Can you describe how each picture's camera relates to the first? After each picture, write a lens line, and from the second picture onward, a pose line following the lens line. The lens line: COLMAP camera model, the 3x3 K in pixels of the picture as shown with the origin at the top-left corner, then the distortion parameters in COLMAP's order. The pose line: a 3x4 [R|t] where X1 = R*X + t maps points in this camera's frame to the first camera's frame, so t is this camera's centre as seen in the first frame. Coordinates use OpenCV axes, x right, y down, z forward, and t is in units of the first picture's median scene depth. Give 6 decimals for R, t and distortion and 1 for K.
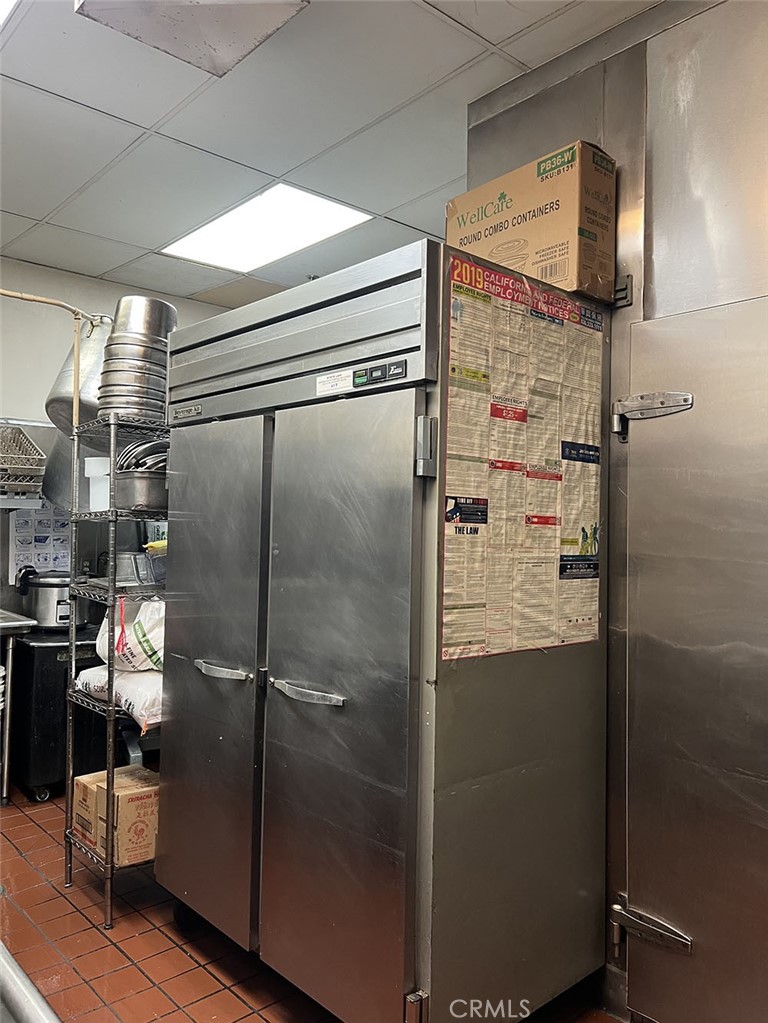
lens RADIAL K [[773.8, 0, 375.7], [0, 773.8, 506.7], [0, 0, 1]] dist [0.048729, -0.051110]
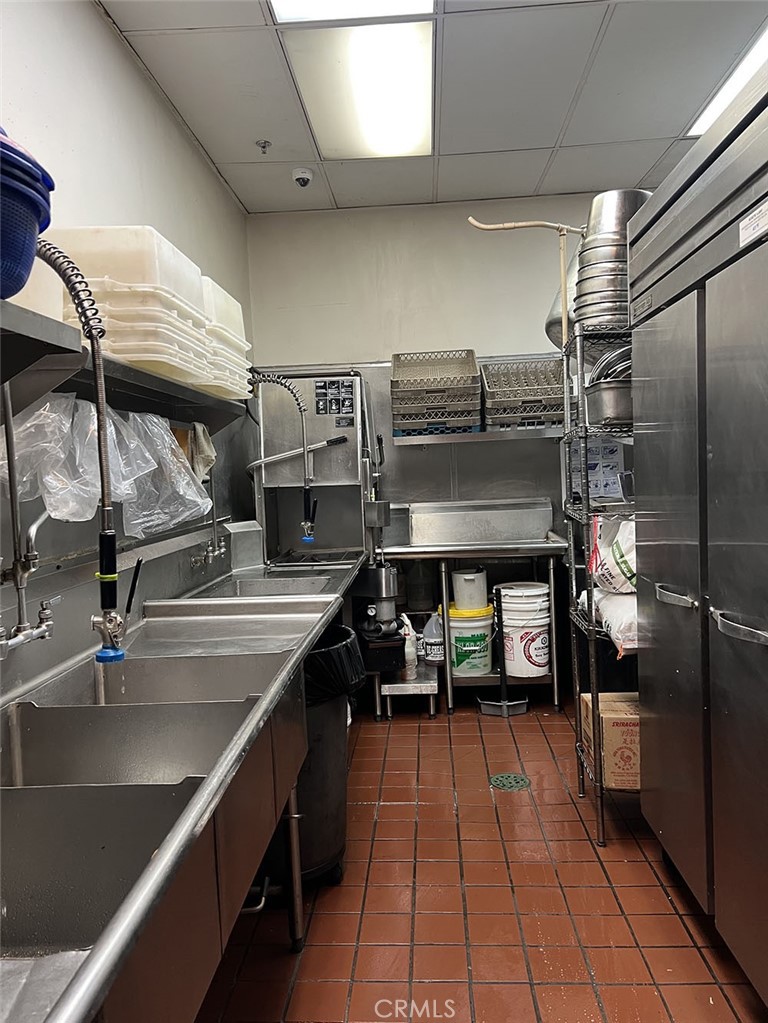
lens RADIAL K [[773.8, 0, 379.0], [0, 773.8, 509.1], [0, 0, 1]] dist [0.048729, -0.051110]
pose [[0.695576, -0.008145, -0.718407, 0.175354], [0.067285, 0.996279, 0.053852, 0.038032], [0.715295, -0.085796, 0.693536, 0.140797]]
